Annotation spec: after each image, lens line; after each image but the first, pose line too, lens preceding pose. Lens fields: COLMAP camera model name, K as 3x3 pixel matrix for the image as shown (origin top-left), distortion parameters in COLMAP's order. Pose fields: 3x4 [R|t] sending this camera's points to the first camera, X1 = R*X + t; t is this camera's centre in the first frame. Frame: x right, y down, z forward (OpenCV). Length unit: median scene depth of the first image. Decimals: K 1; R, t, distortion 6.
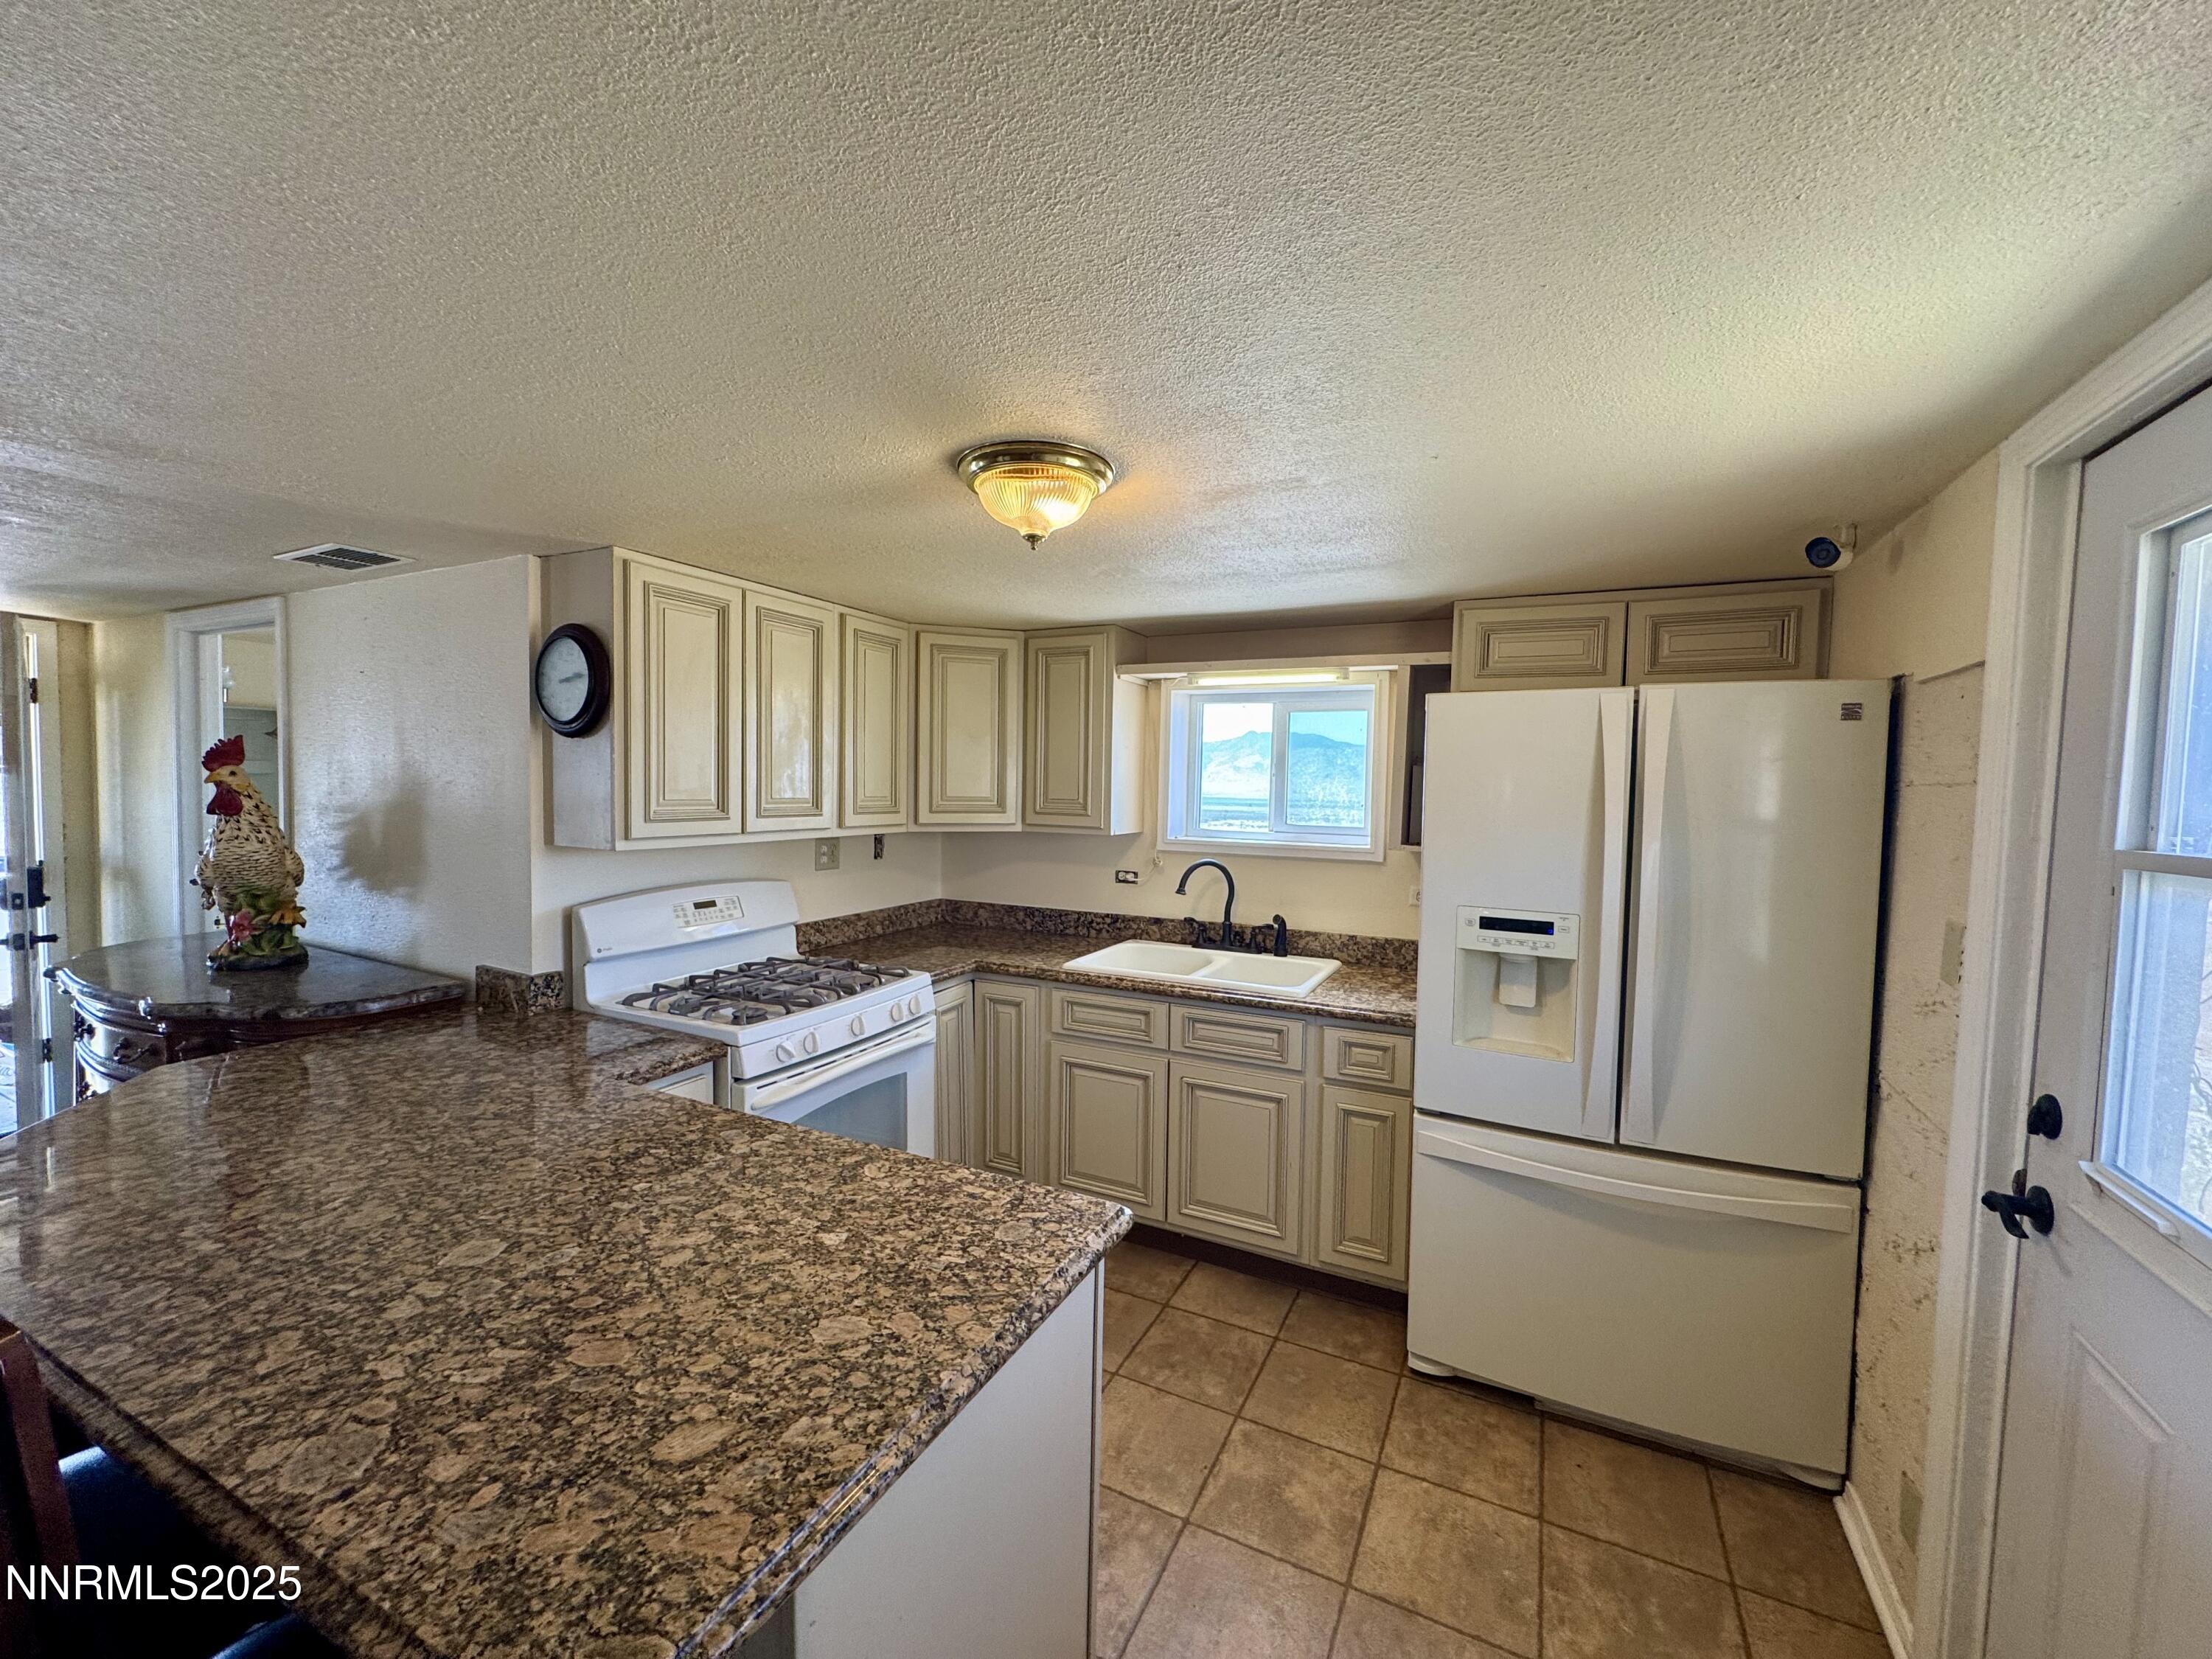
lens RADIAL K [[882.3, 0, 1103.1], [0, 882.3, 822.8], [0, 0, 1]] dist [-0.000828, -0.000268]
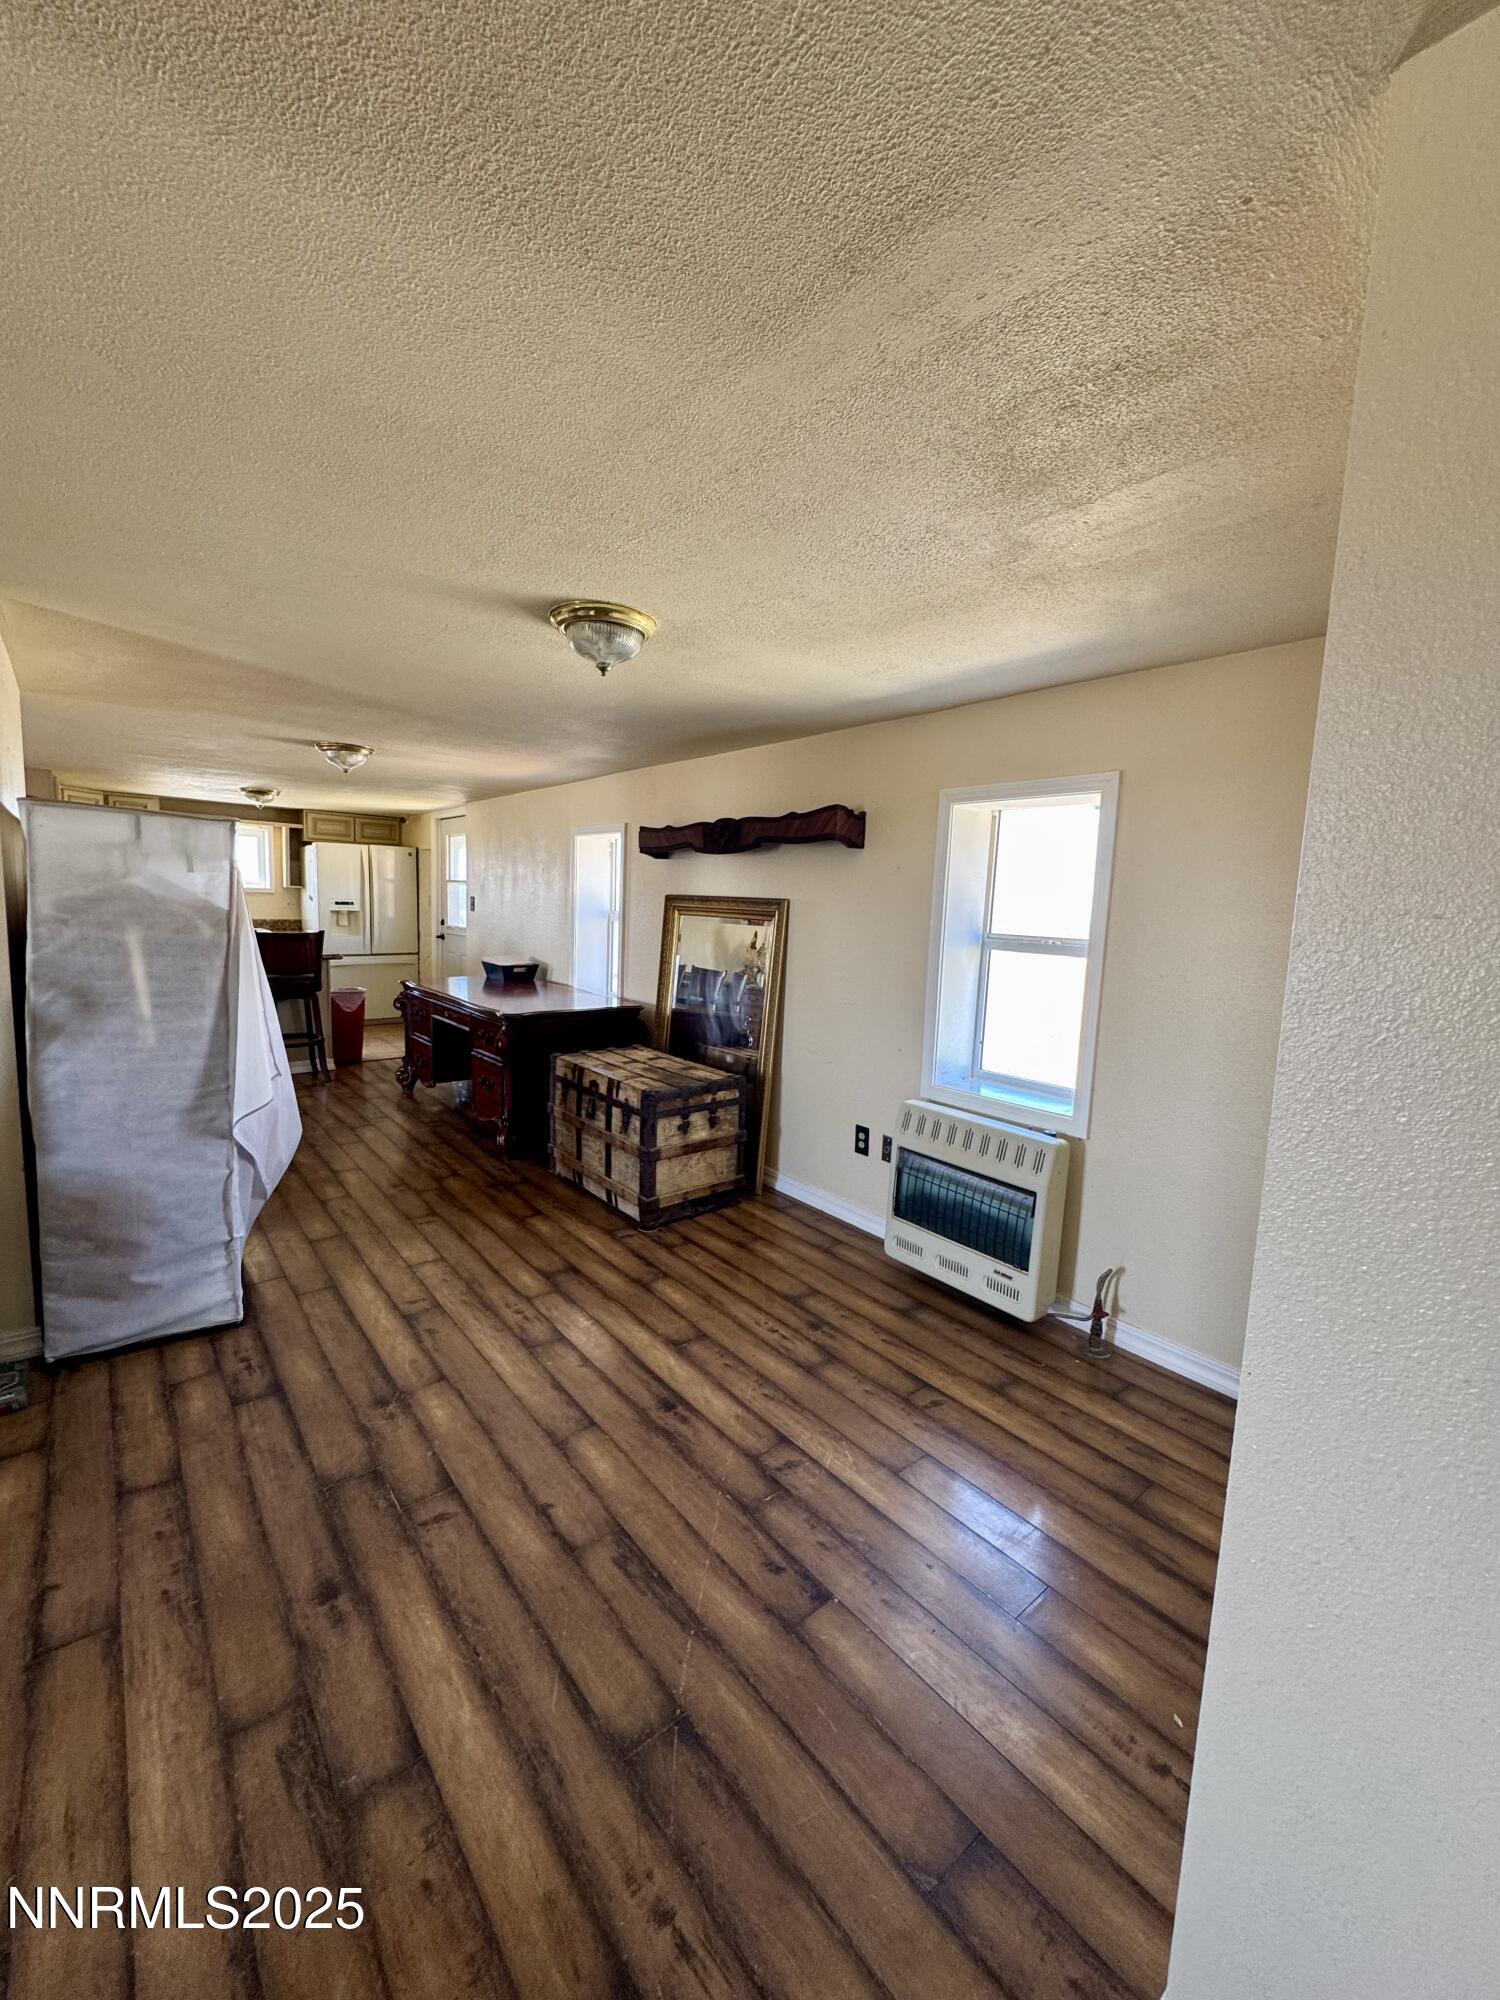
lens RADIAL K [[797.7, 0, 750.2], [0, 797.7, 997.1], [0, 0, 1]] dist [-0.000828, -0.000268]
pose [[0.397519, -0.116310, 0.910193, -2.401930], [0.012784, 0.992540, 0.121250, 0.138695], [-0.917505, -0.036564, 0.396040, -2.392324]]
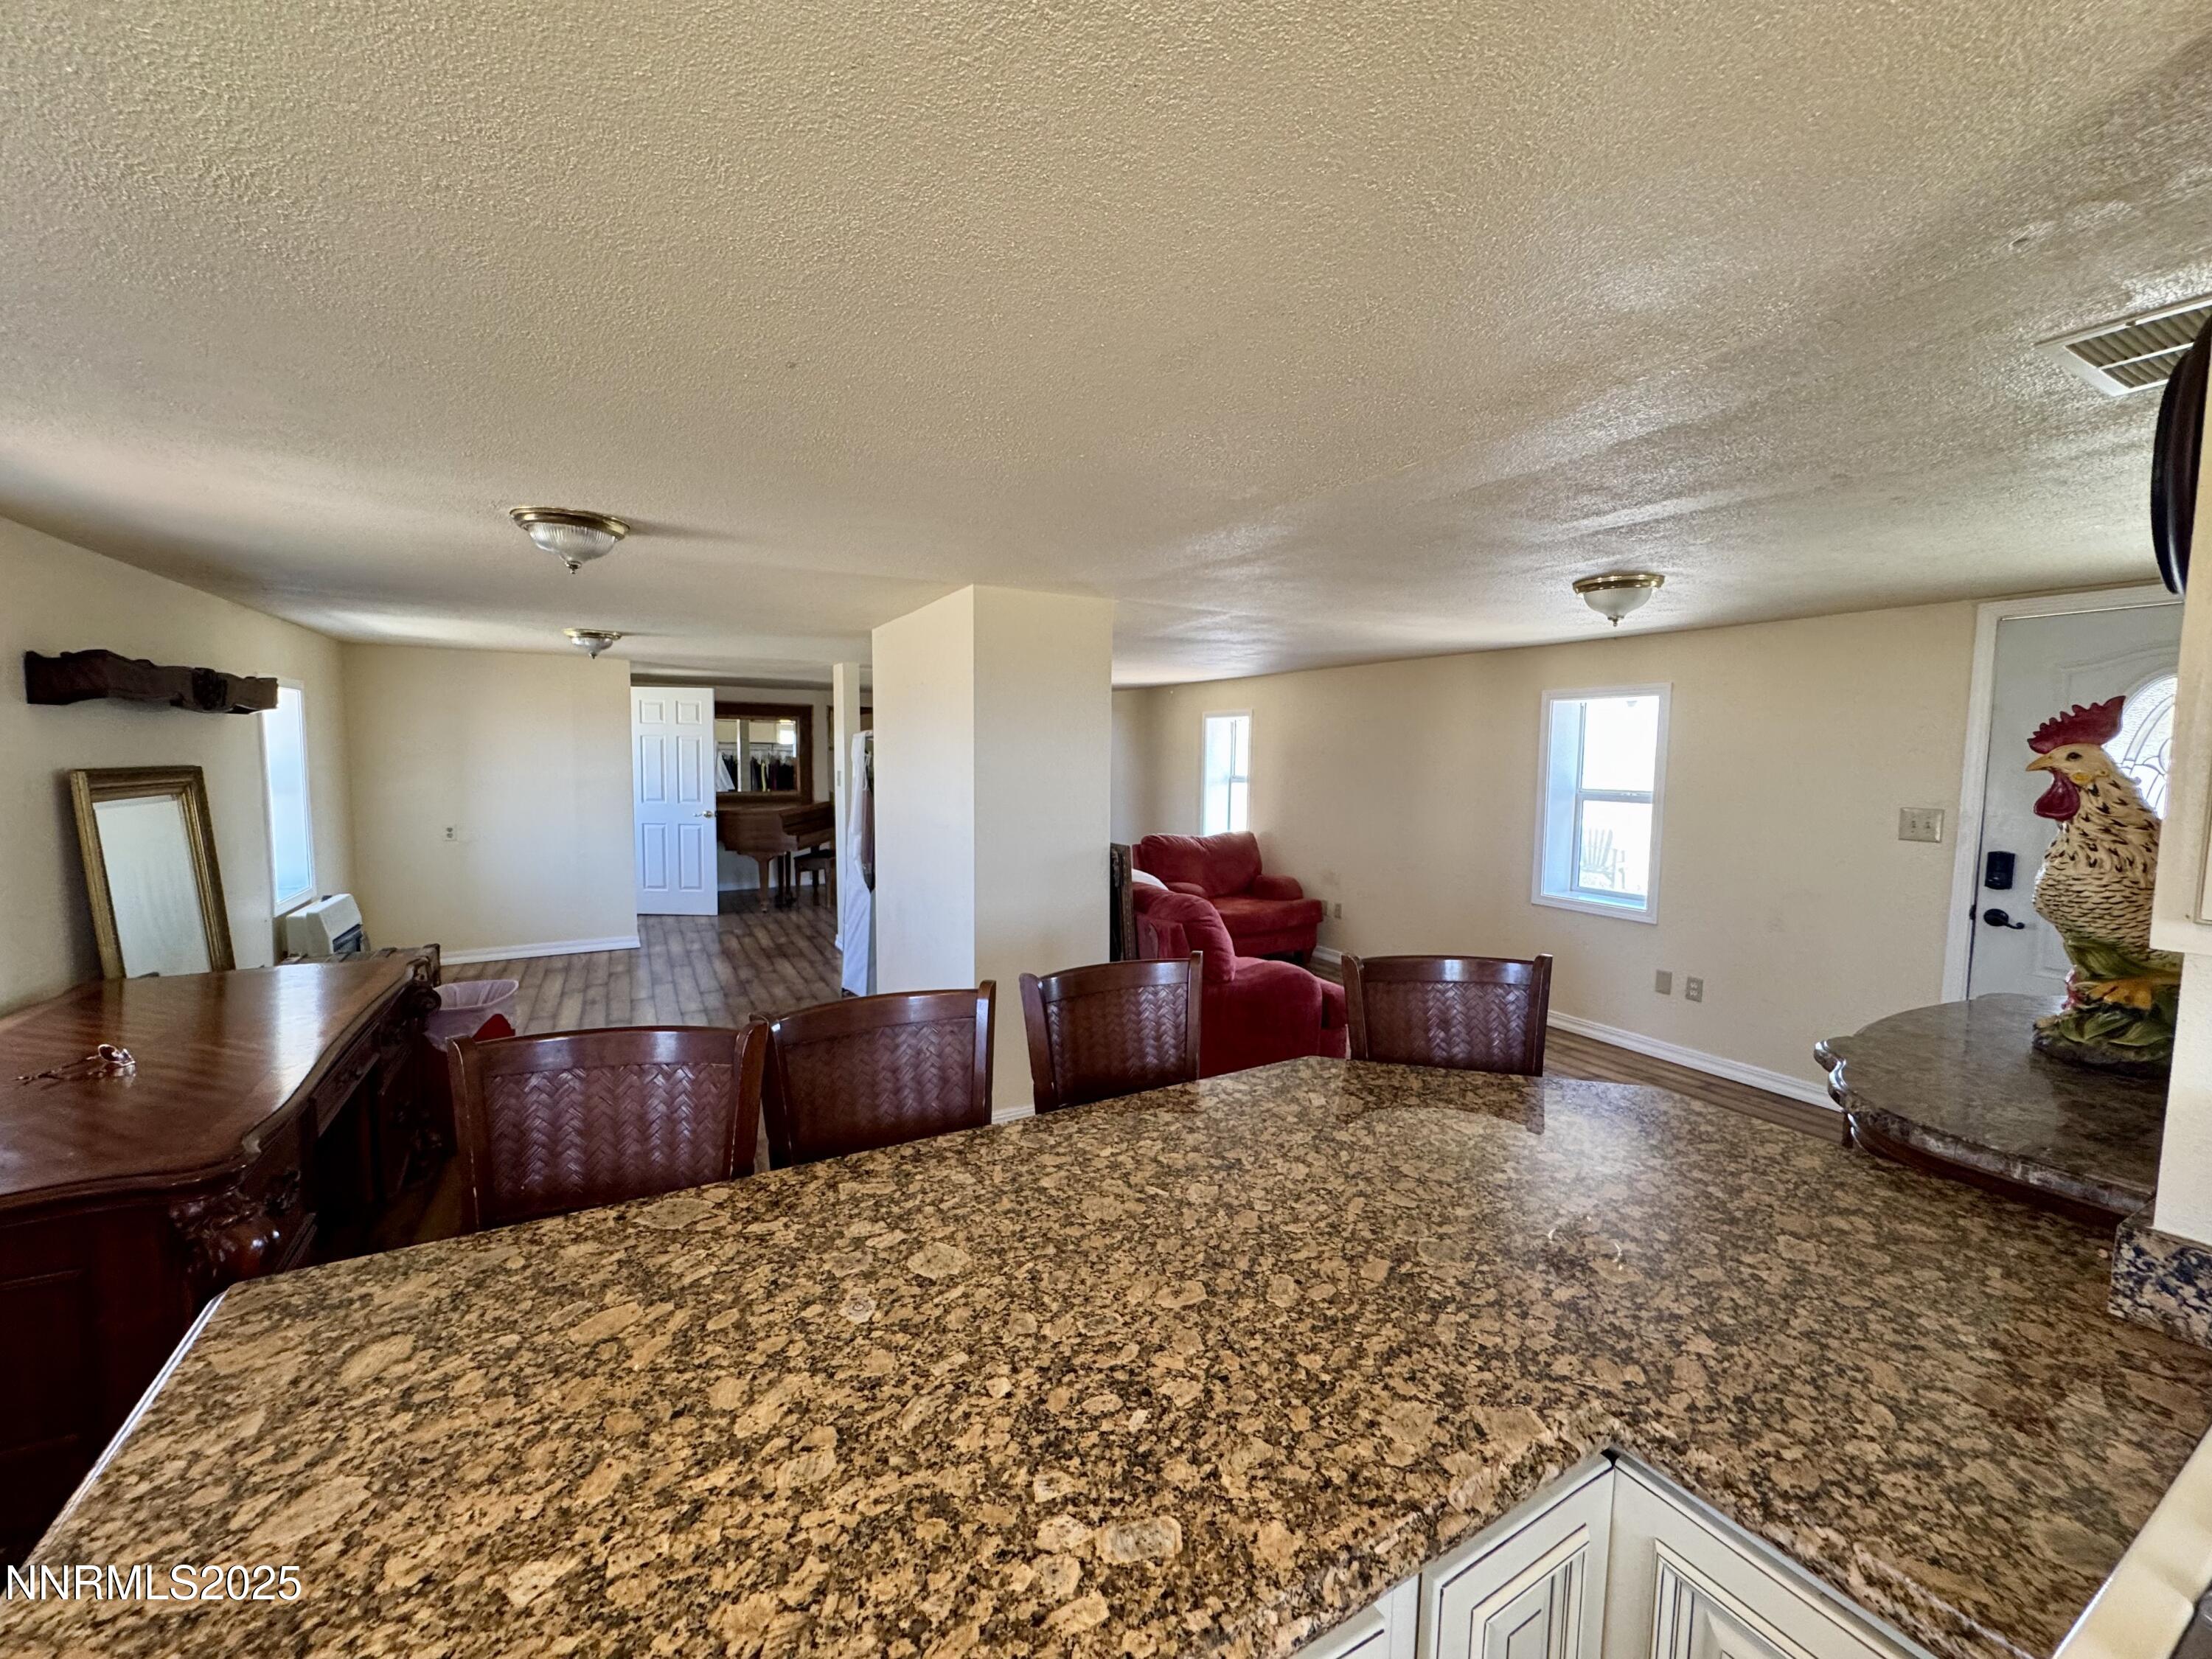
lens RADIAL K [[882.3, 0, 1105.7], [0, 882.3, 823.7], [0, 0, 1]] dist [-0.000828, -0.000268]
pose [[-0.562117, 0.036508, -0.826252, -0.054614], [-0.059898, 0.994605, 0.084696, -0.024427], [0.824886, 0.097100, -0.556897, 1.016828]]
